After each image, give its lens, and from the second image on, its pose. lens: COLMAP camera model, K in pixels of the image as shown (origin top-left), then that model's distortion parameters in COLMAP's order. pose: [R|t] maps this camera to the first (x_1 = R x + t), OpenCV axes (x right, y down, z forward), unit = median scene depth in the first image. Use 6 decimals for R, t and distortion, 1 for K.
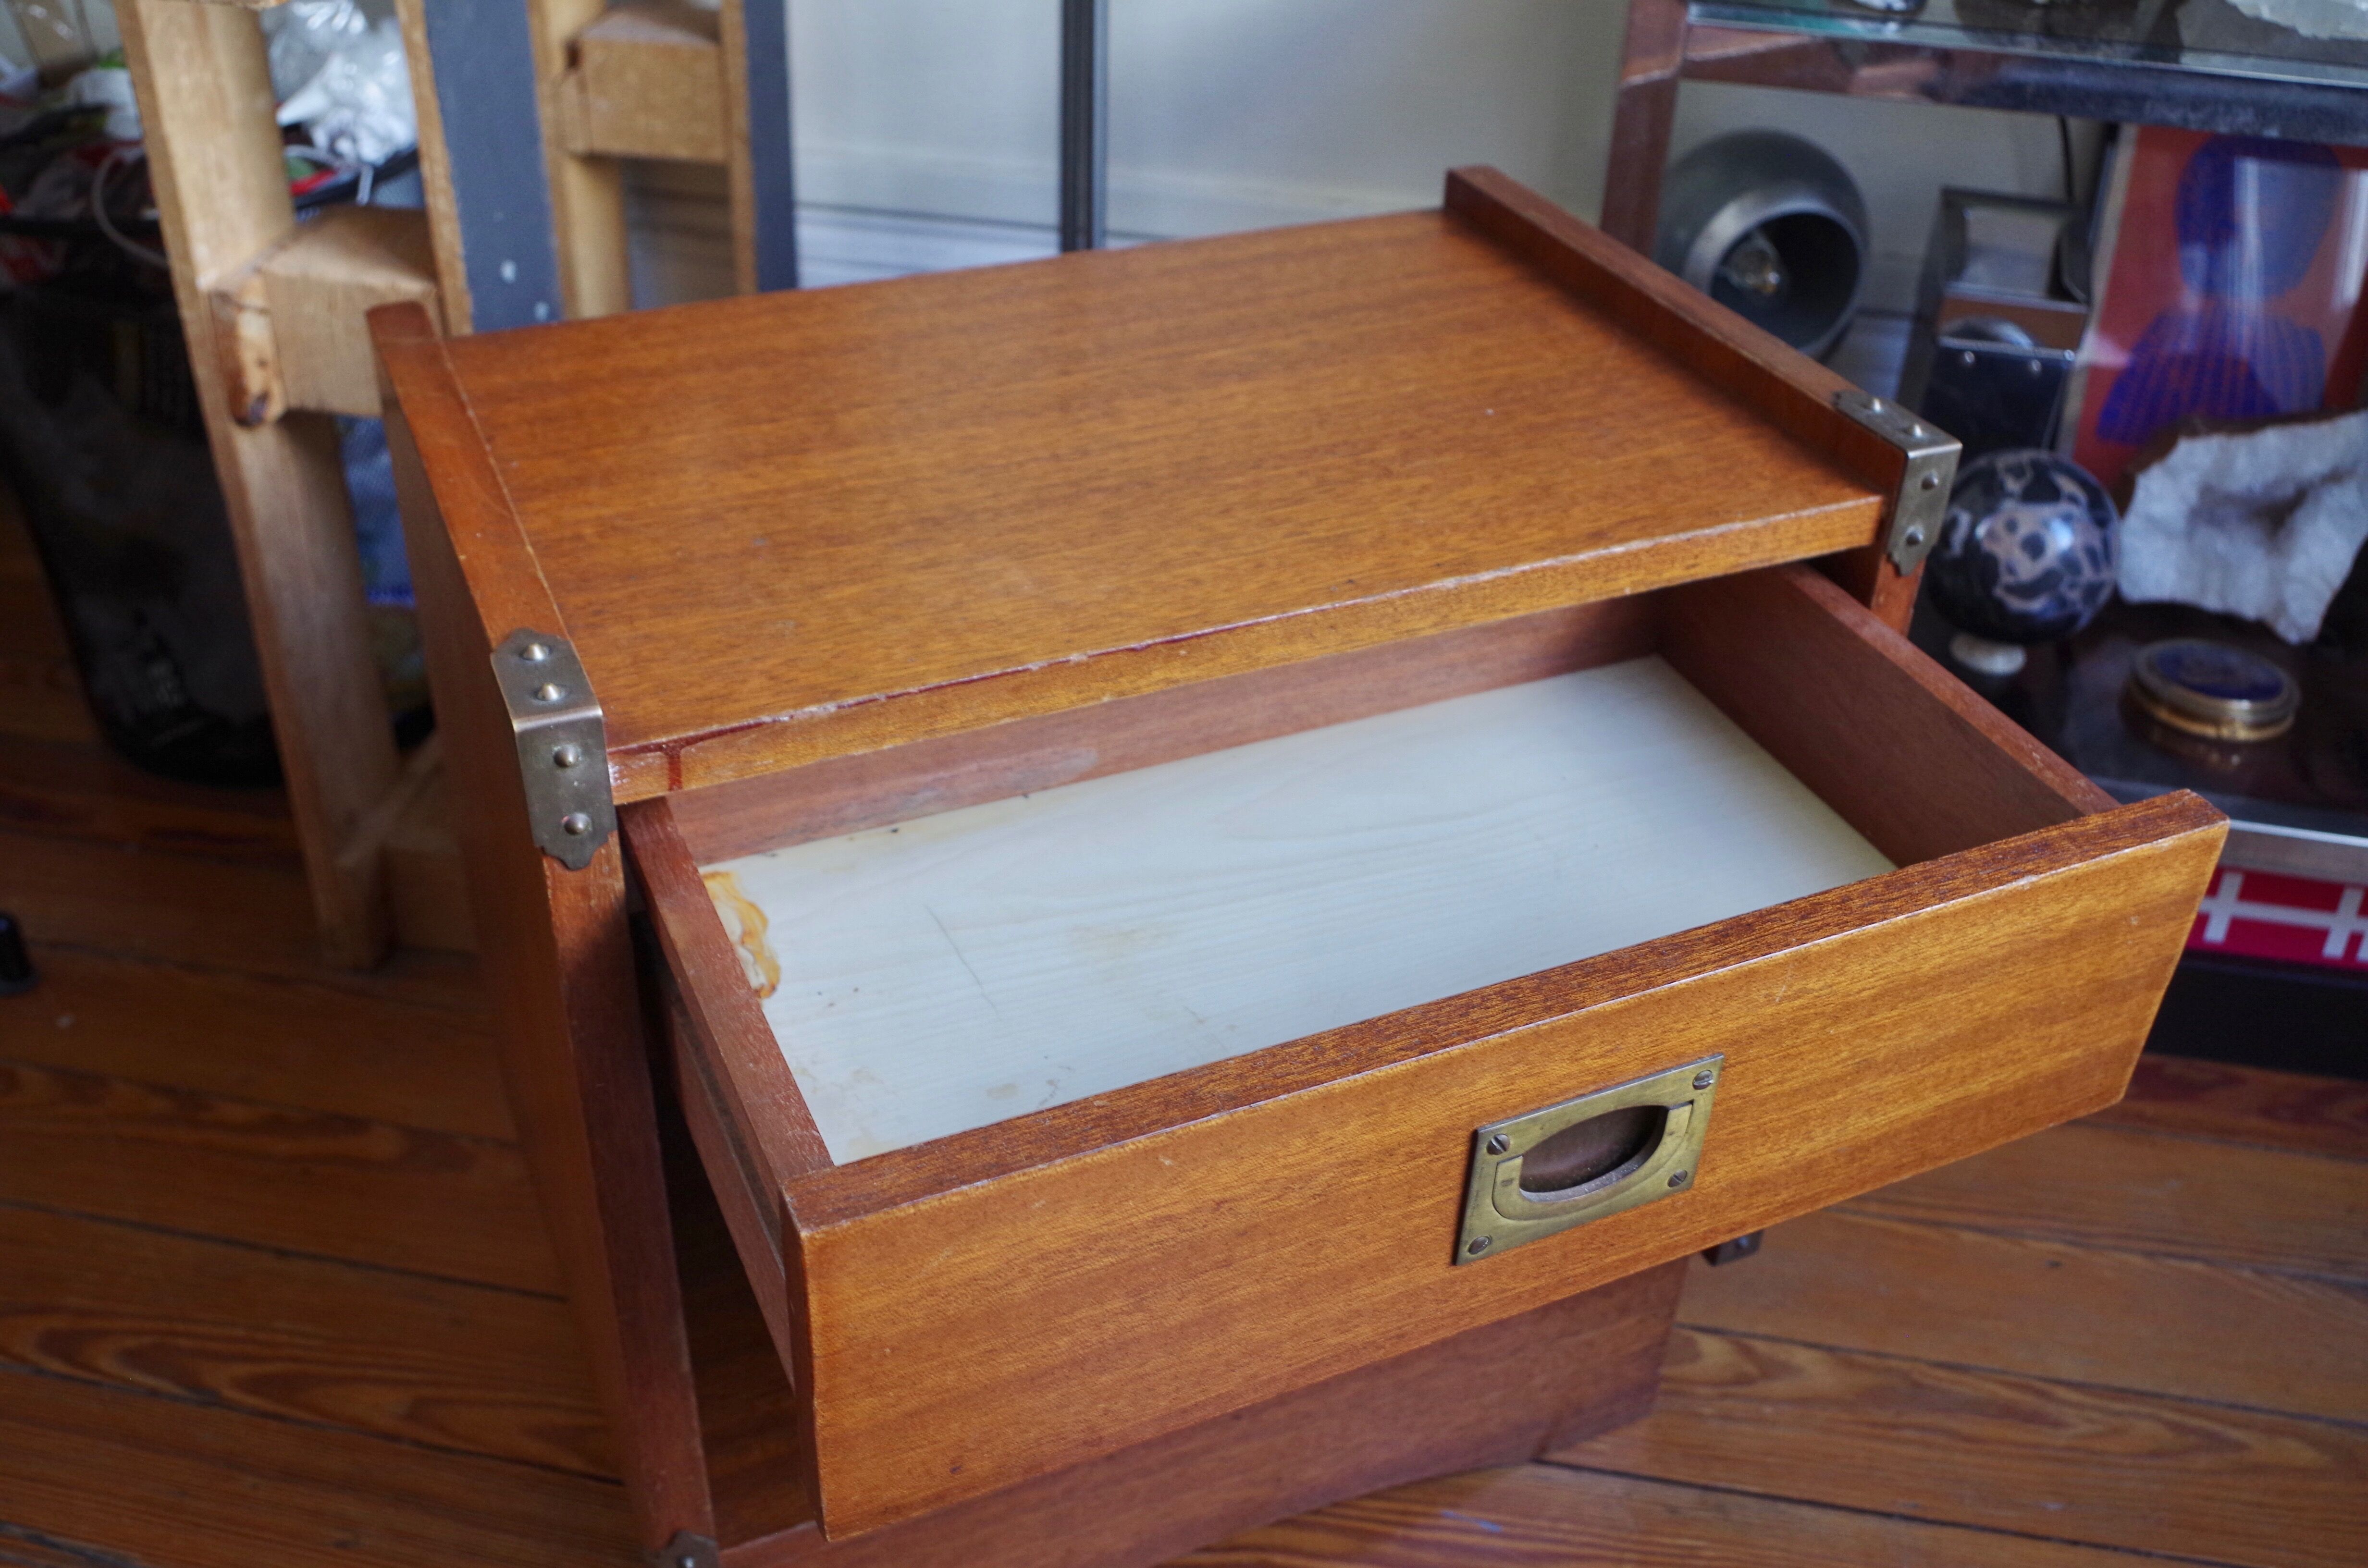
lens RADIAL K [[2162.4, 0, 1165.2], [0, 2162.4, 802.2], [0, 0, 1]] dist [-0.048734, 0.000000]
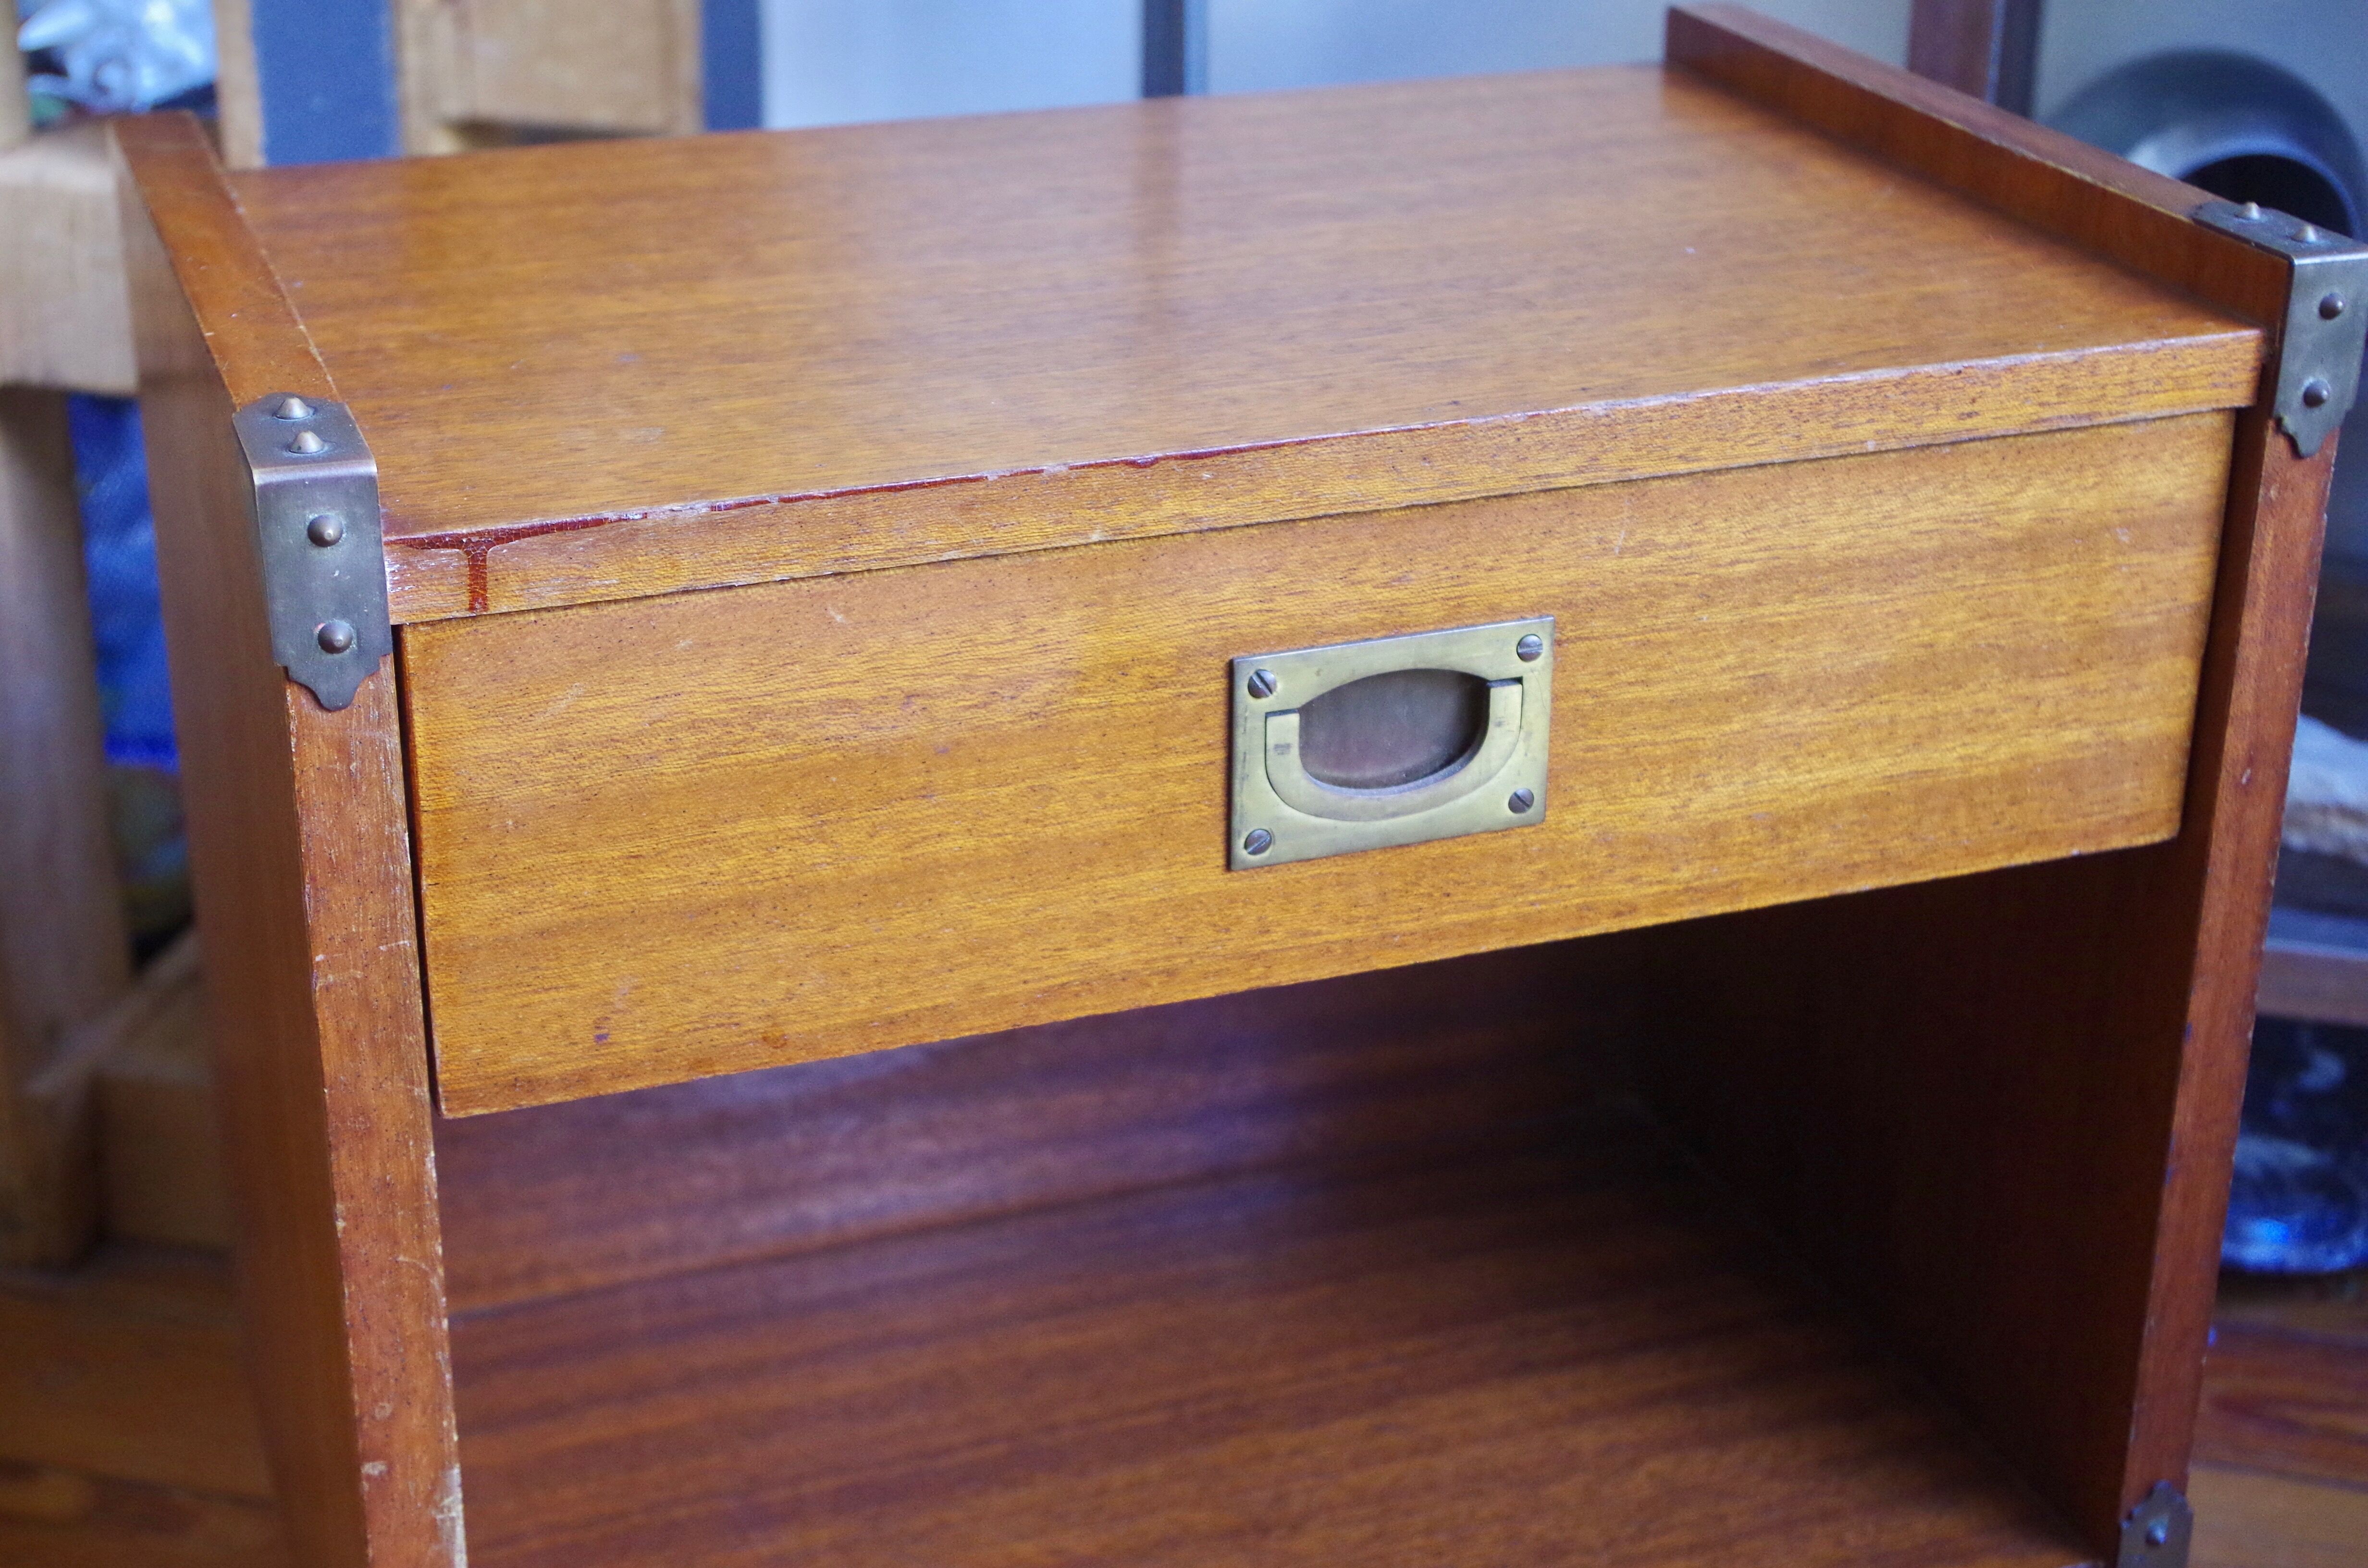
lens RADIAL K [[3512.0, 0, 1149.5], [0, 3512.0, 794.0], [0, 0, 1]] dist [0.023372, 0.000000]
pose [[0.997135, 0.007204, -0.075293, 0.049167], [-0.020941, 0.982835, -0.183292, 0.155843], [0.072680, 0.184344, 0.980171, -0.067749]]
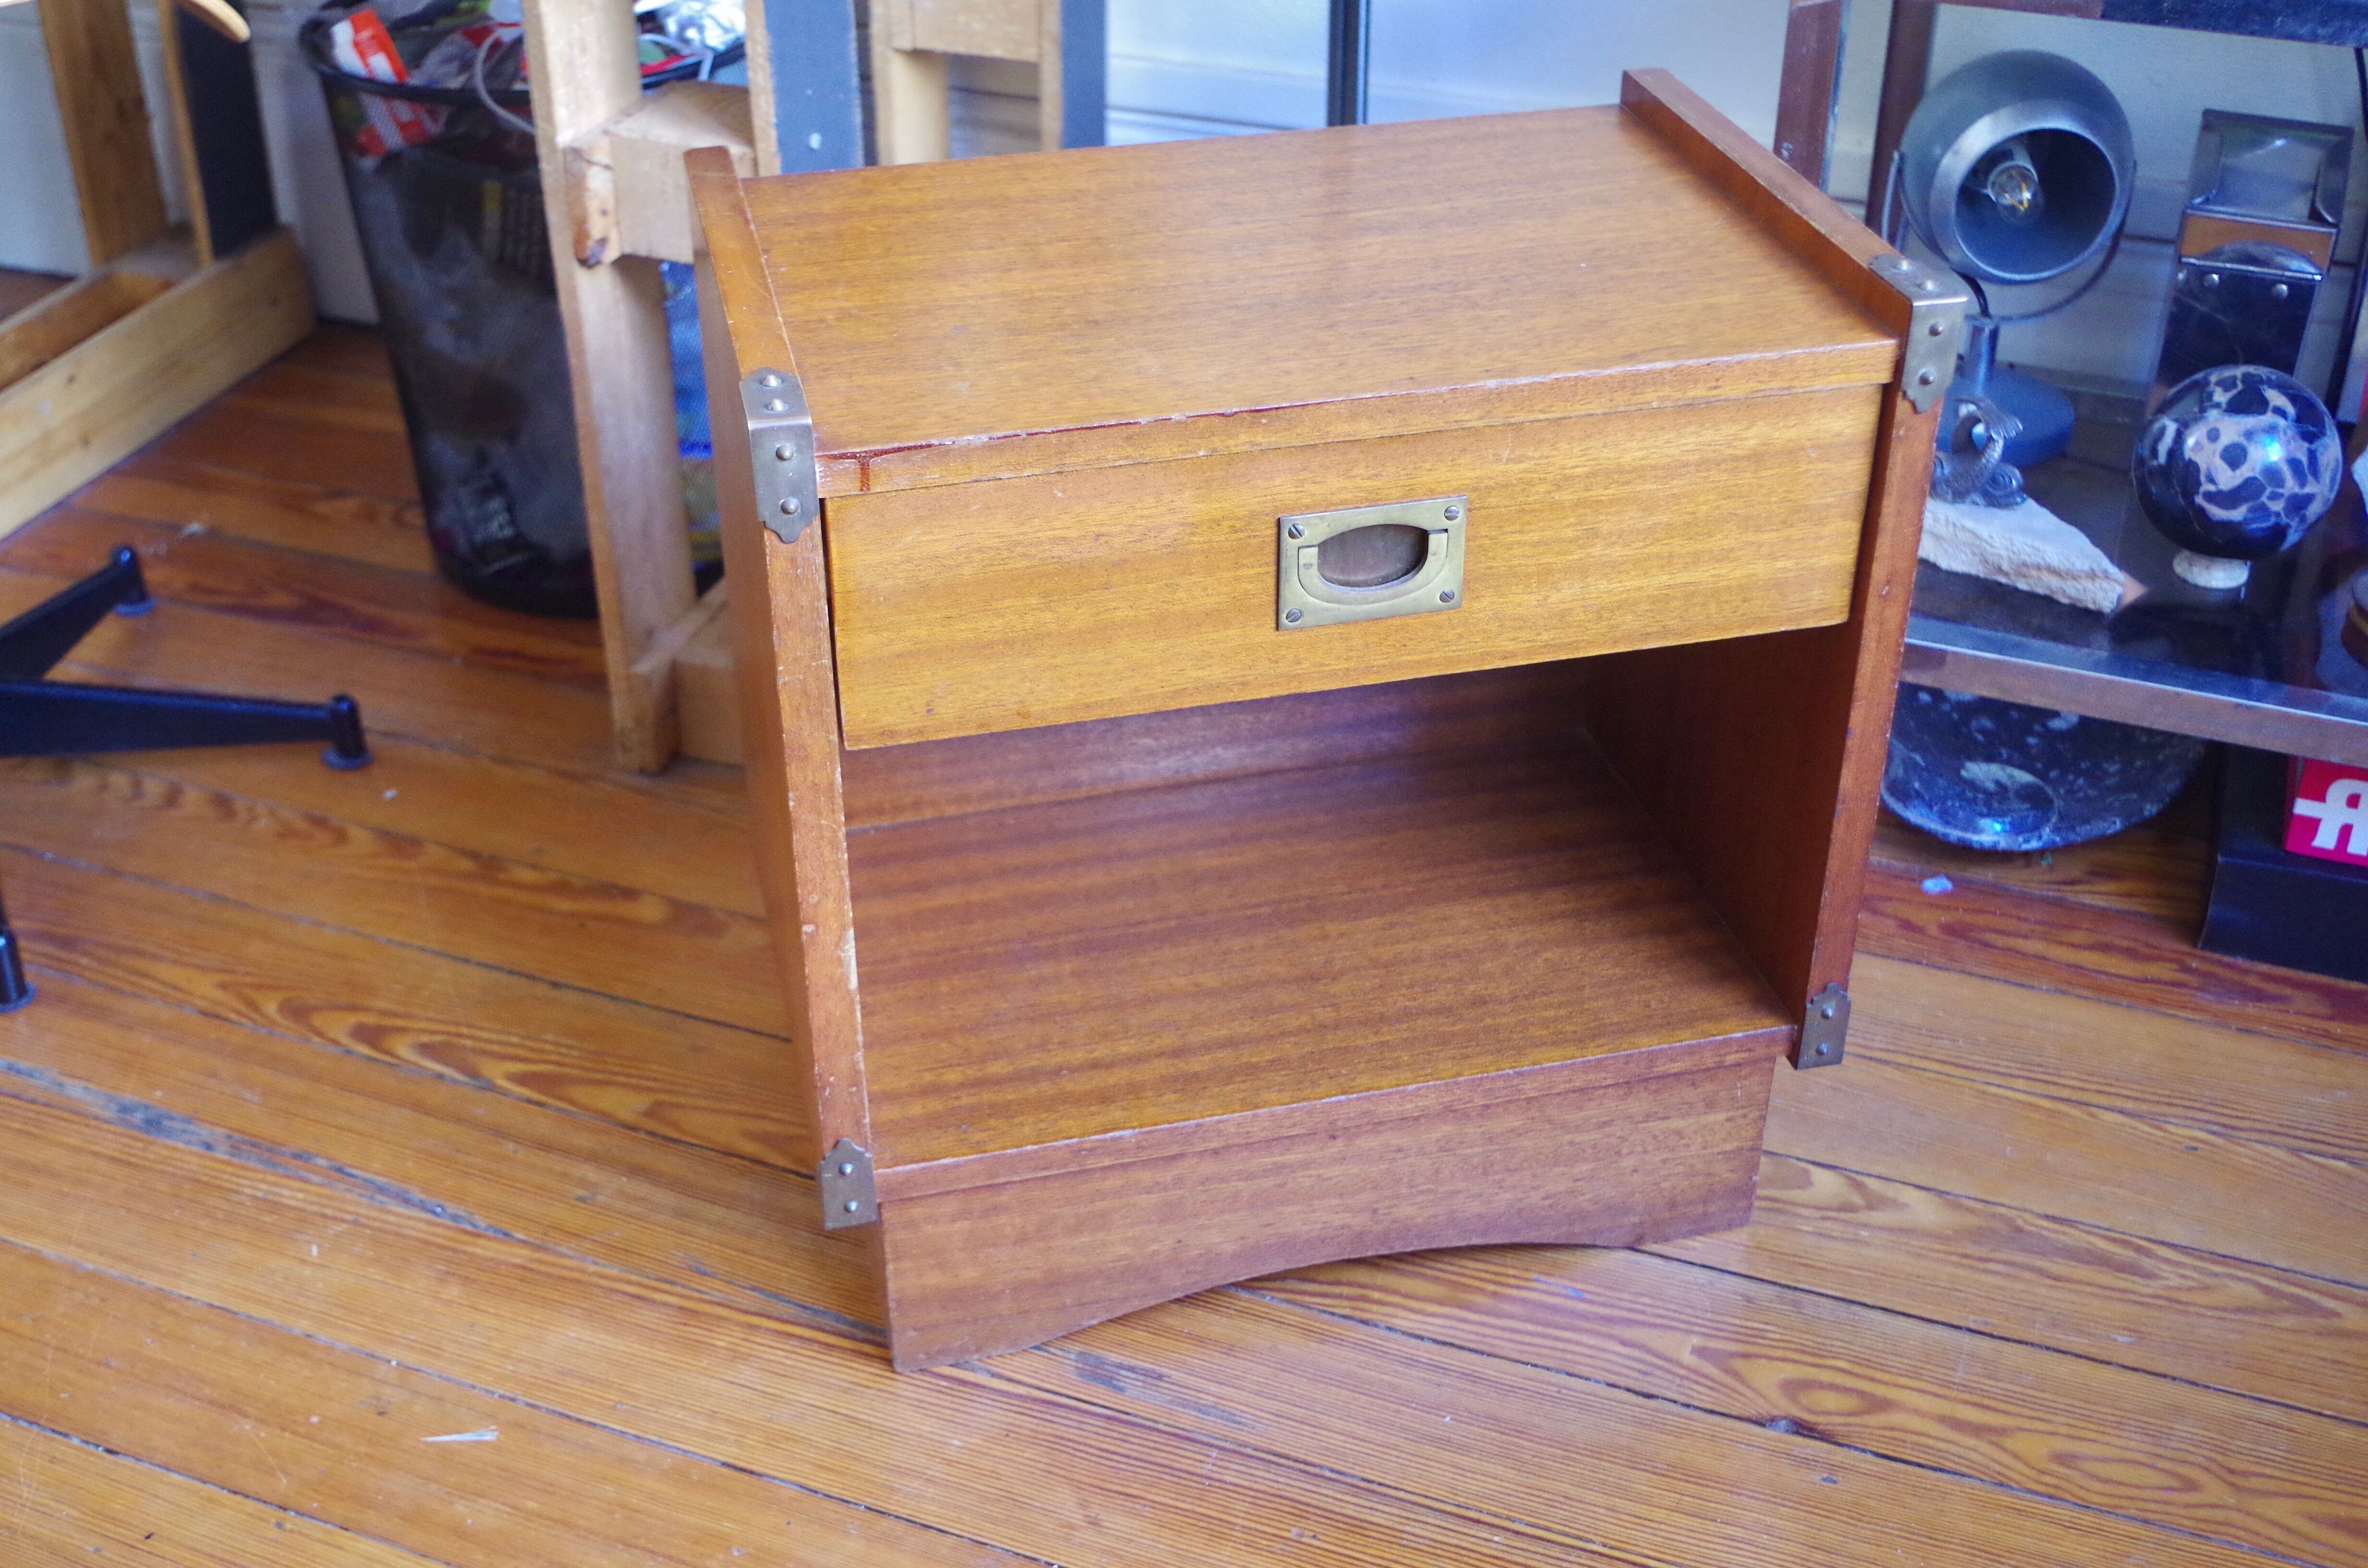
lens RADIAL K [[2597.9, 0, 1165.4], [0, 2597.9, 768.8], [0, 0, 1]] dist [-0.034742, 0.000000]
pose [[0.981858, 0.069639, -0.176367, 0.151184], [-0.076328, 0.996587, -0.031423, 0.120807], [0.173577, 0.044315, 0.983823, -0.328281]]
